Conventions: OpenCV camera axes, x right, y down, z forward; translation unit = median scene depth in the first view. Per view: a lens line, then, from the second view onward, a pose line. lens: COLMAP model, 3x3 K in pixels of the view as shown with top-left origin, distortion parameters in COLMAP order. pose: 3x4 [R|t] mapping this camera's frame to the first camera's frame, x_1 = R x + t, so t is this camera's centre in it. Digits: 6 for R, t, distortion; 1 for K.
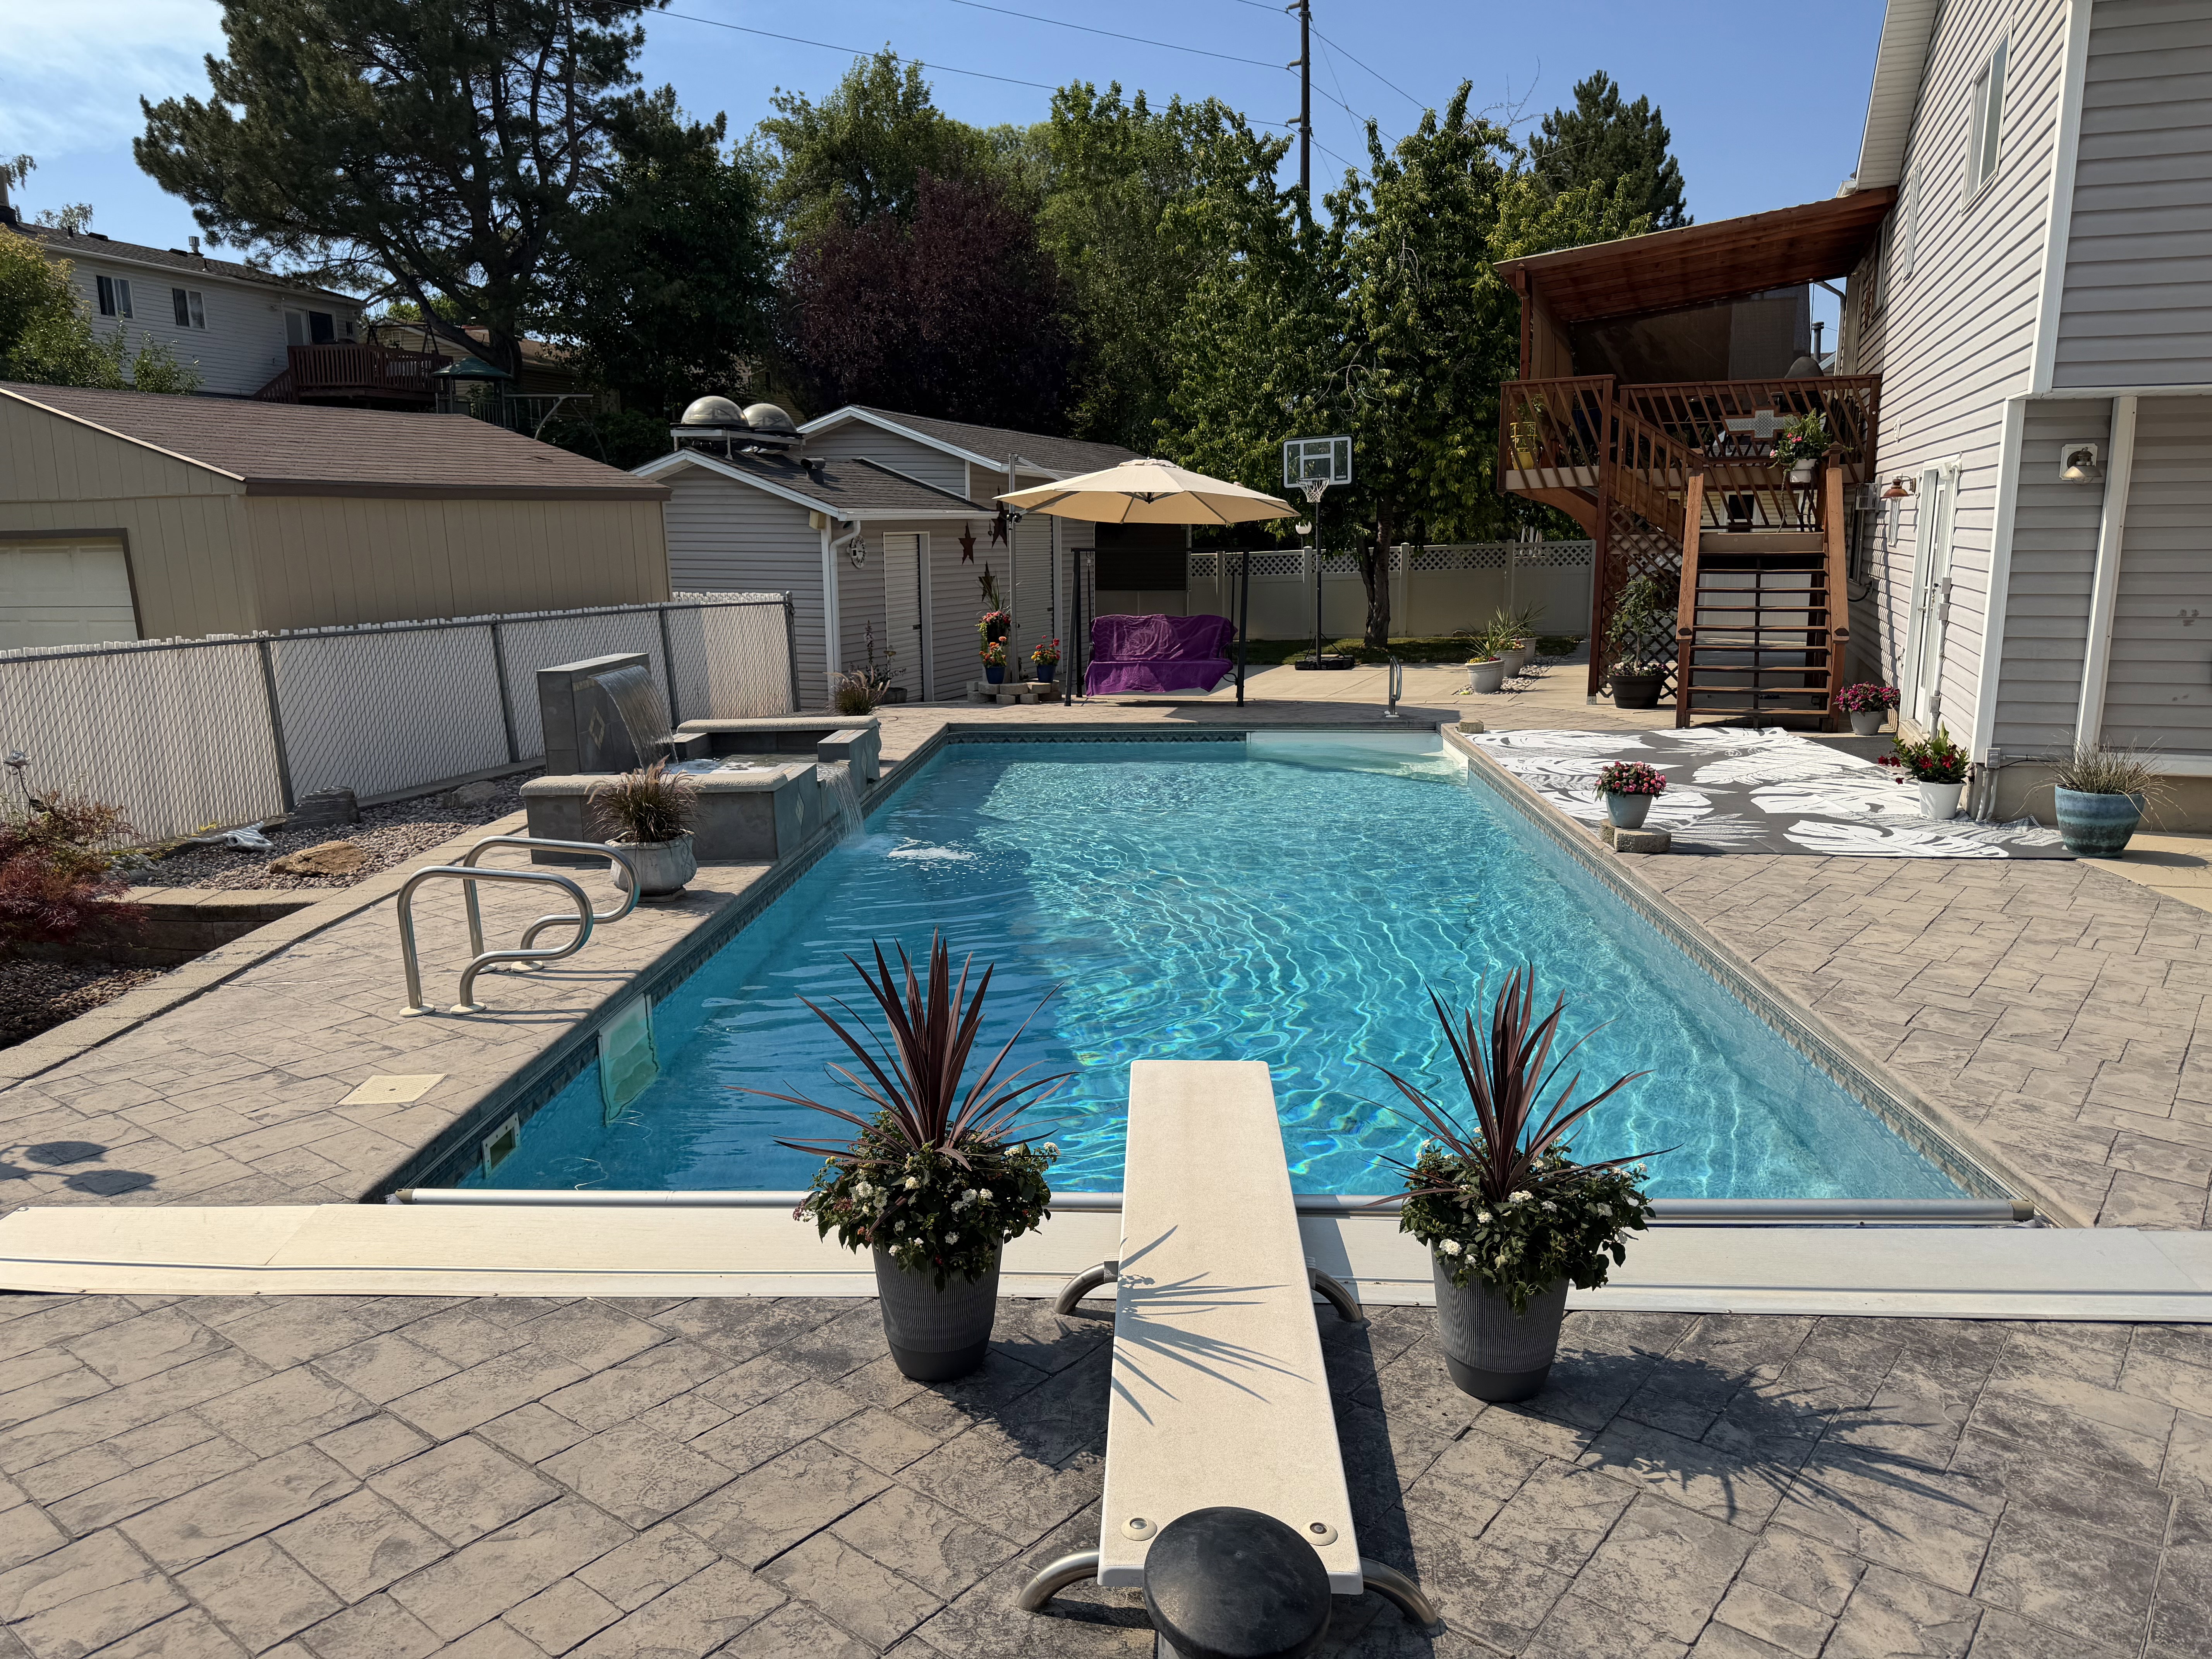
lens RADIAL K [[1545.6, 0, 1105.4], [0, 1545.6, 831.2], [0, 0, 1]] dist [0.038831, -0.002077]
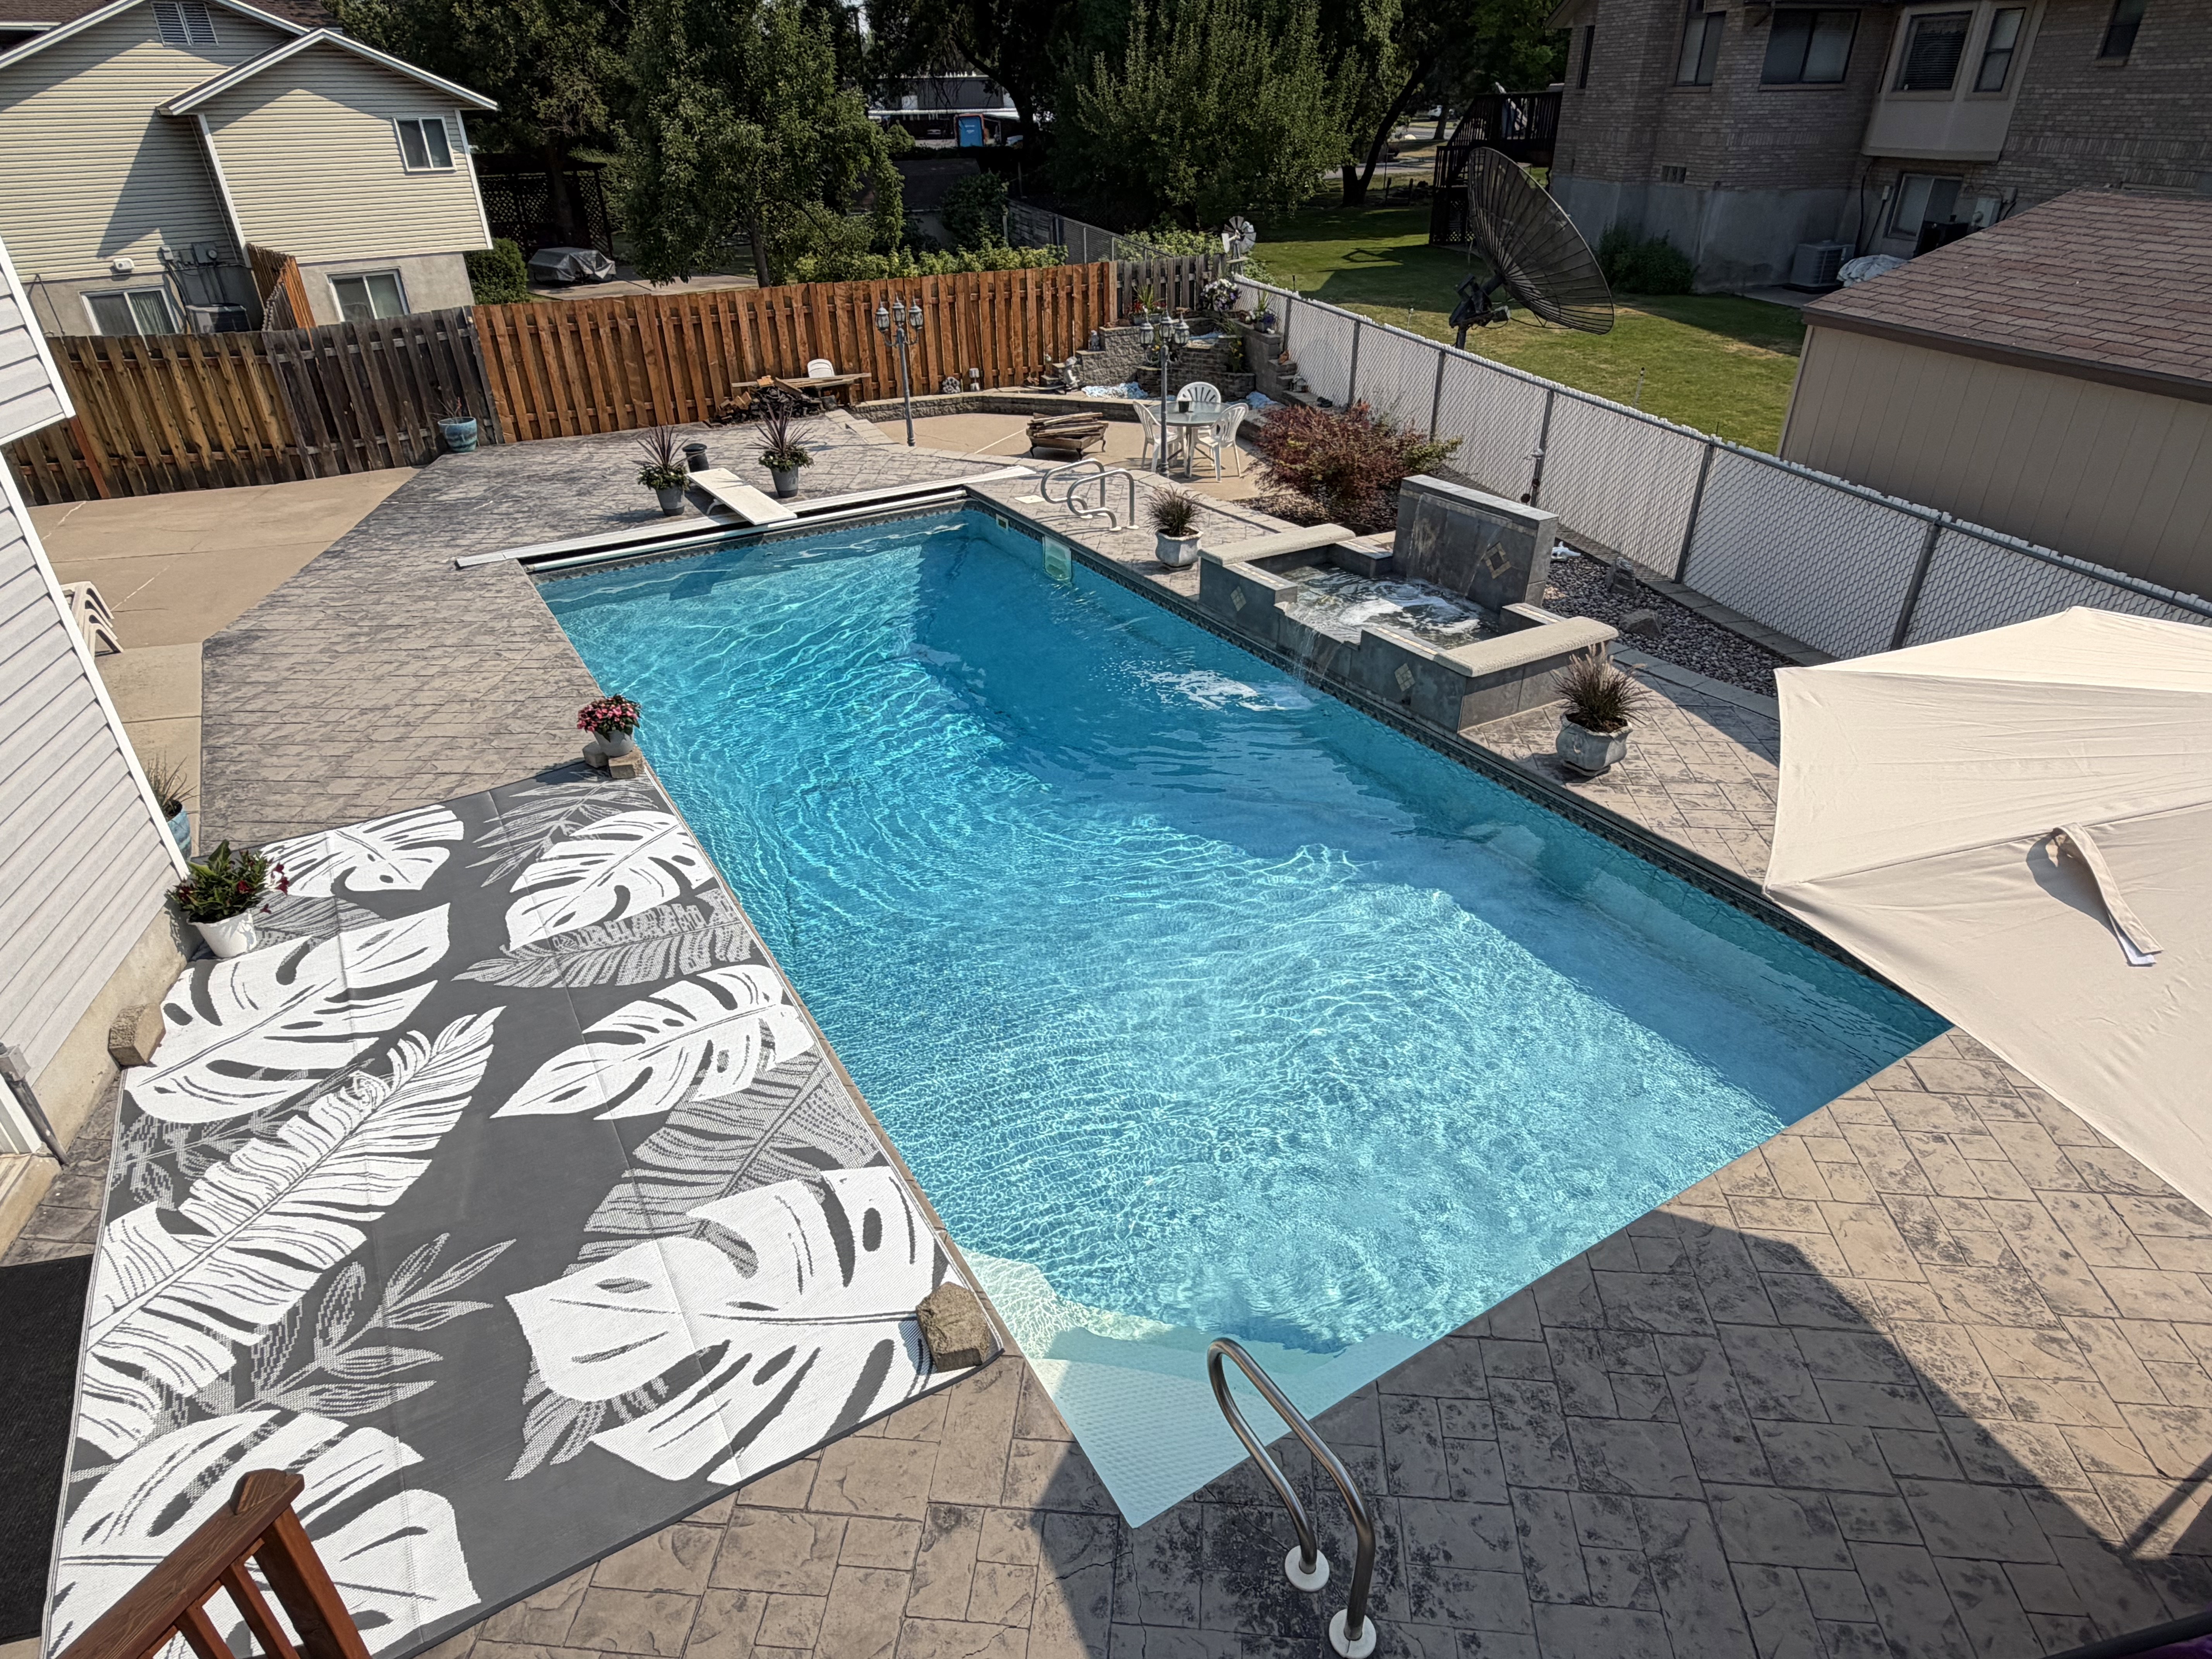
lens RADIAL K [[1250.7, 0, 1101.5], [0, 1250.7, 833.2], [0, 0, 1]] dist [-0.001429, 0.000563]
pose [[-0.829129, 0.307169, -0.467111, 0.380237], [-0.080763, 0.760957, 0.643756, -0.447613], [0.553193, 0.571482, -0.606124, 1.395005]]
